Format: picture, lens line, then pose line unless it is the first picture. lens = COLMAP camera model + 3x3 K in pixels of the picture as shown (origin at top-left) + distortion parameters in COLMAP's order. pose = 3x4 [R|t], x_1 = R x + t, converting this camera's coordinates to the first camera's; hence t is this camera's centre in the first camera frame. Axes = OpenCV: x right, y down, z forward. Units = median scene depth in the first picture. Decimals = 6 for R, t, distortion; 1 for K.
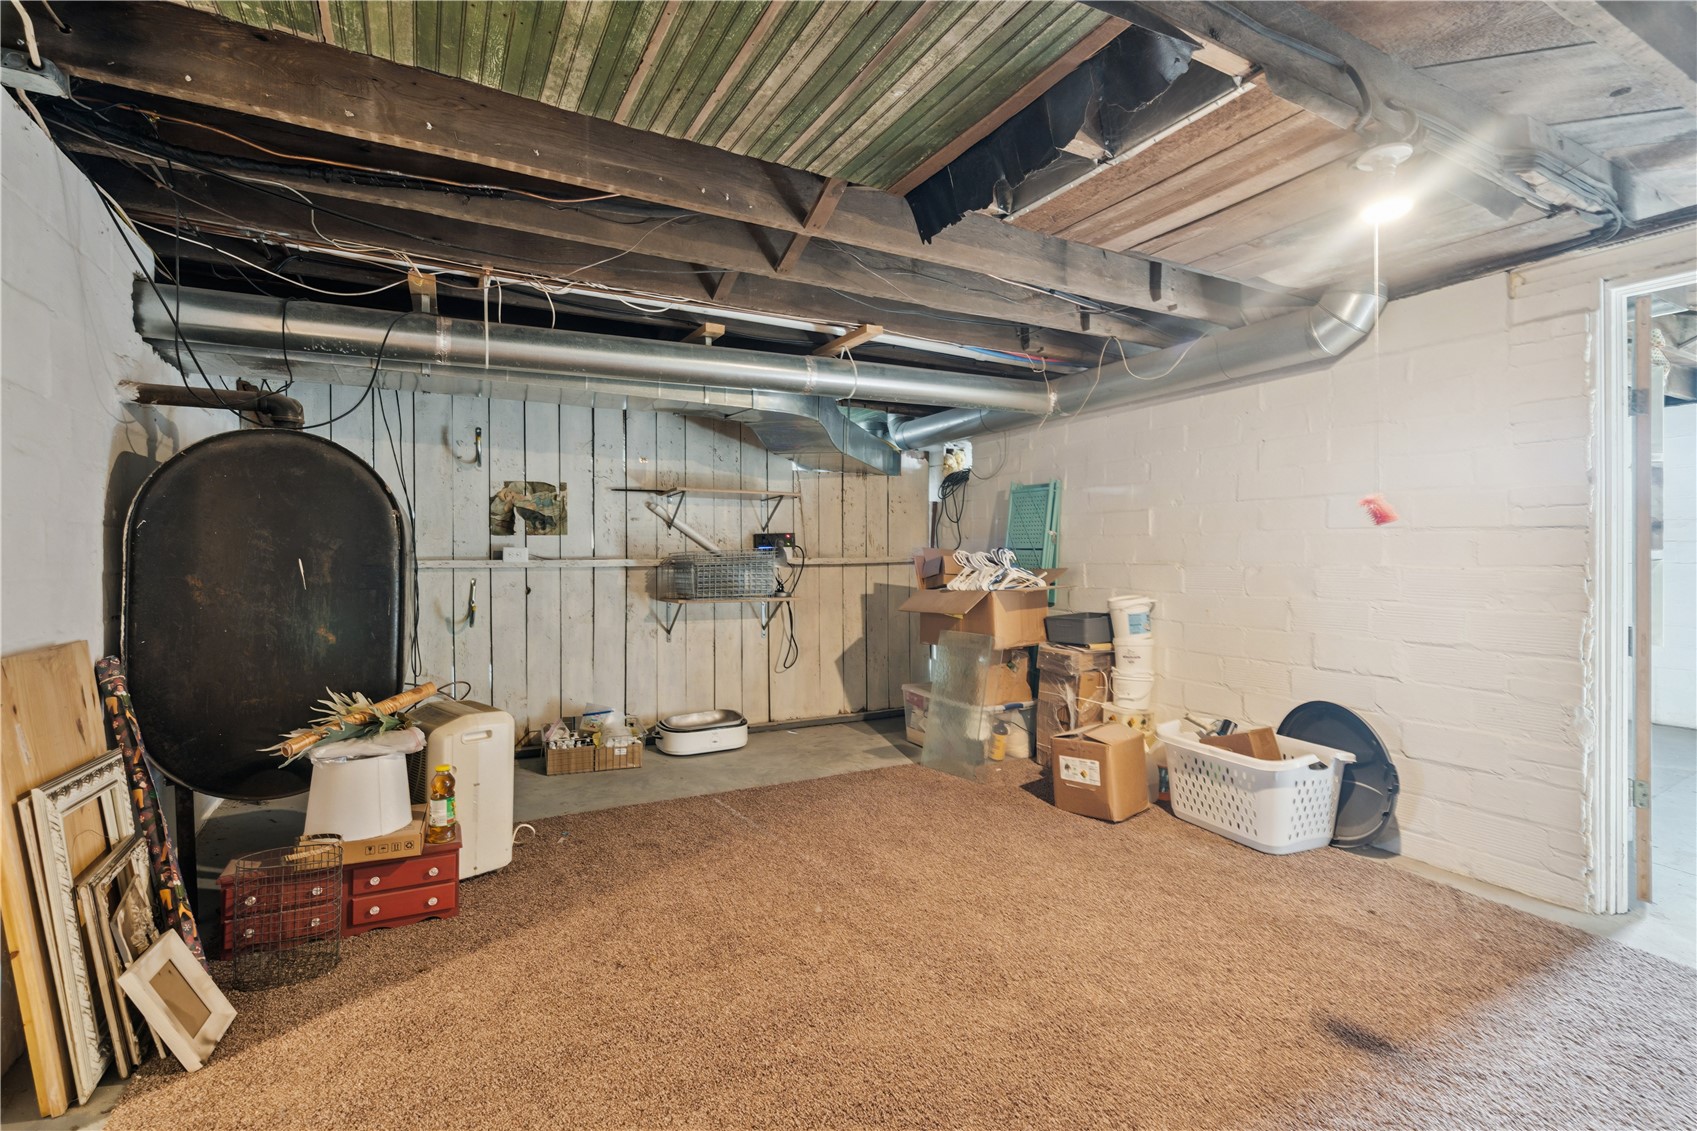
lens RADIAL K [[770.8, 0, 846.3], [0, 770.8, 556.4], [0, 0, 1]] dist [-0.003774, 0.001739]
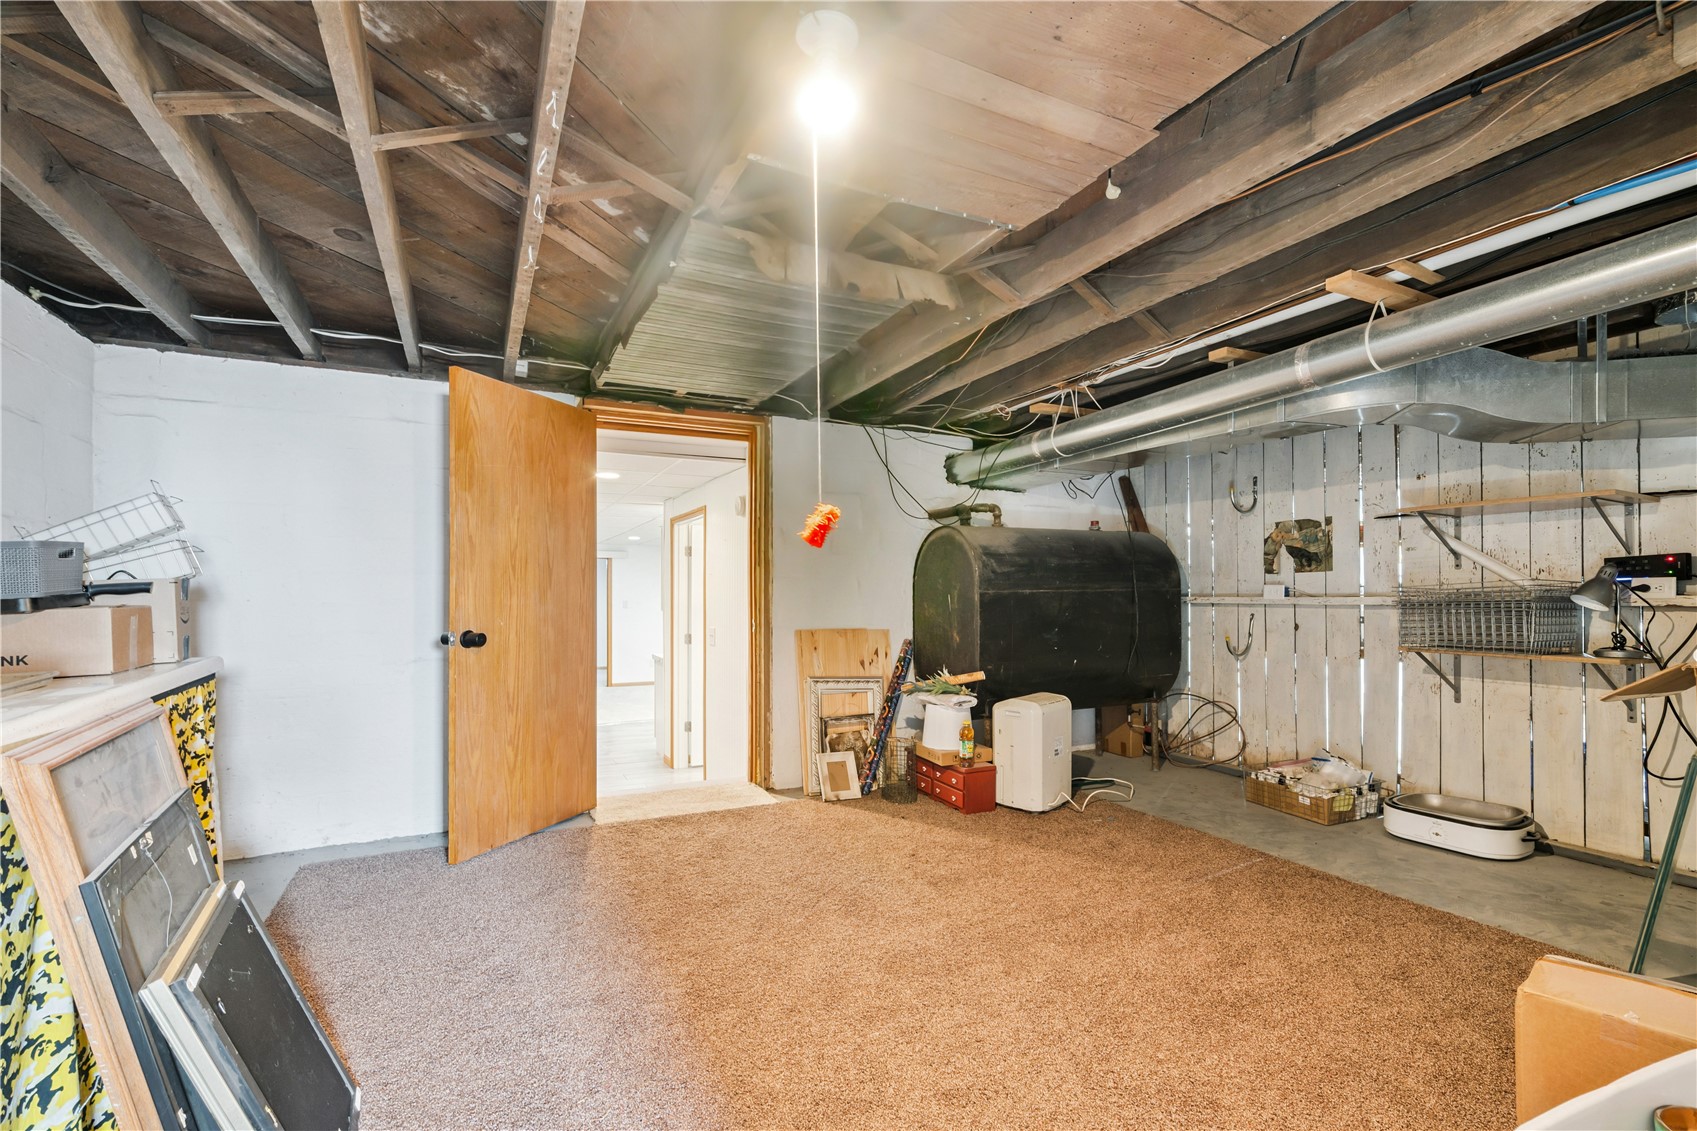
lens RADIAL K [[770.8, 0, 865.2], [0, 770.8, 594.7], [0, 0, 1]] dist [-0.003774, 0.001739]
pose [[-0.018917, 0.000758, -0.999821, 0.646339], [-0.001242, 0.999999, 0.000781, 0.001623], [0.999820, 0.001257, -0.018916, 0.471906]]
